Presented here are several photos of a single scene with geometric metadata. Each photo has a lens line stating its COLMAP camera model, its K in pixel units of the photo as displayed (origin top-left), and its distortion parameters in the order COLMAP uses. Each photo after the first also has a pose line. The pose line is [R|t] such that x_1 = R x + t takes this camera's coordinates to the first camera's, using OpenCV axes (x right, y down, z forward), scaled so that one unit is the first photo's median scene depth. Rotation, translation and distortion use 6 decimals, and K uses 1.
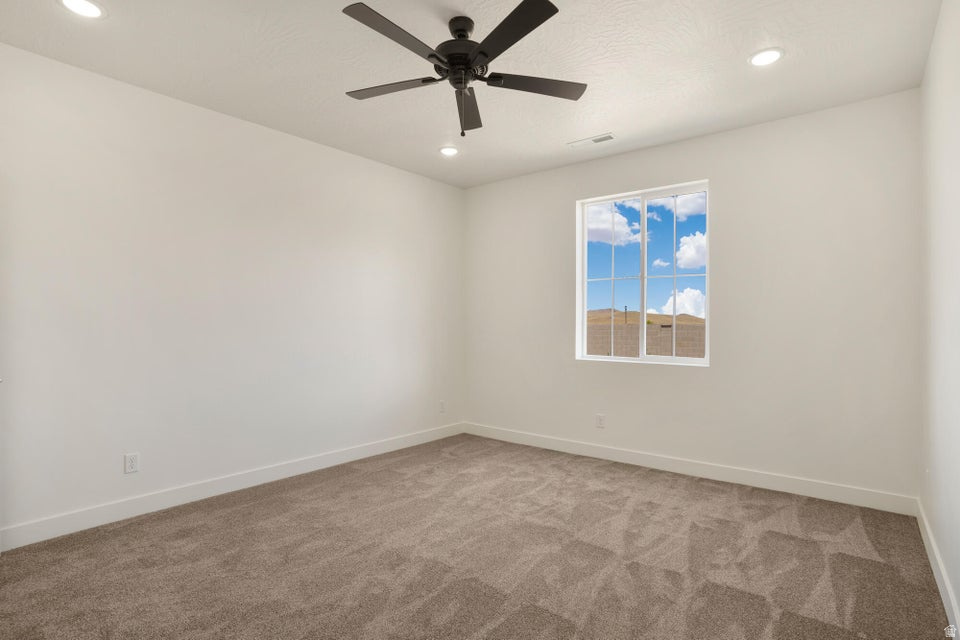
lens RADIAL K [[474.8, 0, 471.4], [0, 474.8, 316.8], [0, 0, 1]] dist [-0.062179, 0.021208]
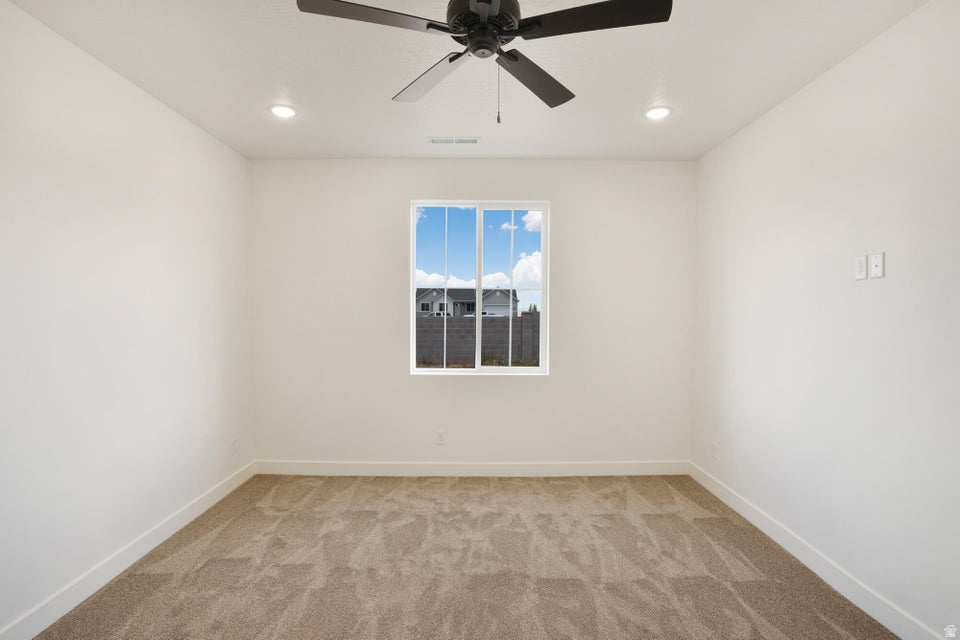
lens RADIAL K [[474.8, 0, 474.5], [0, 474.8, 316.2], [0, 0, 1]] dist [-0.062179, 0.021208]
pose [[0.771903, -0.002898, 0.635734, -0.488844], [-0.006841, 0.999894, 0.012865, -0.063793], [-0.635704, -0.014279, 0.771801, 0.384570]]
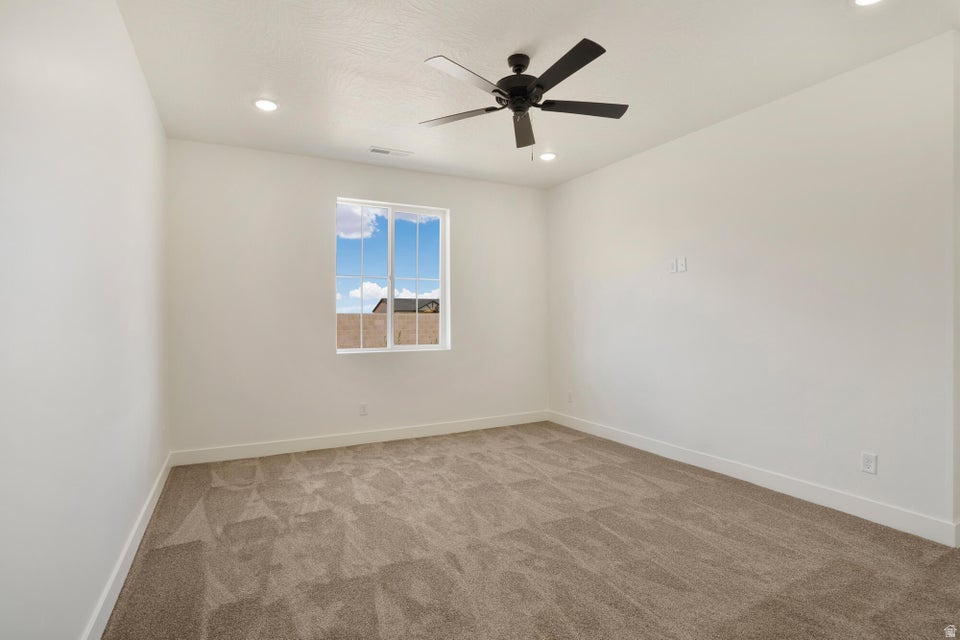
lens RADIAL K [[474.8, 0, 471.5], [0, 474.8, 304.4], [0, 0, 1]] dist [-0.062179, 0.021208]
pose [[0.405269, 0.017895, 0.914022, -1.060489], [0.000993, 0.999799, -0.020015, 0.009876], [-0.914197, 0.009019, 0.405170, 0.591435]]
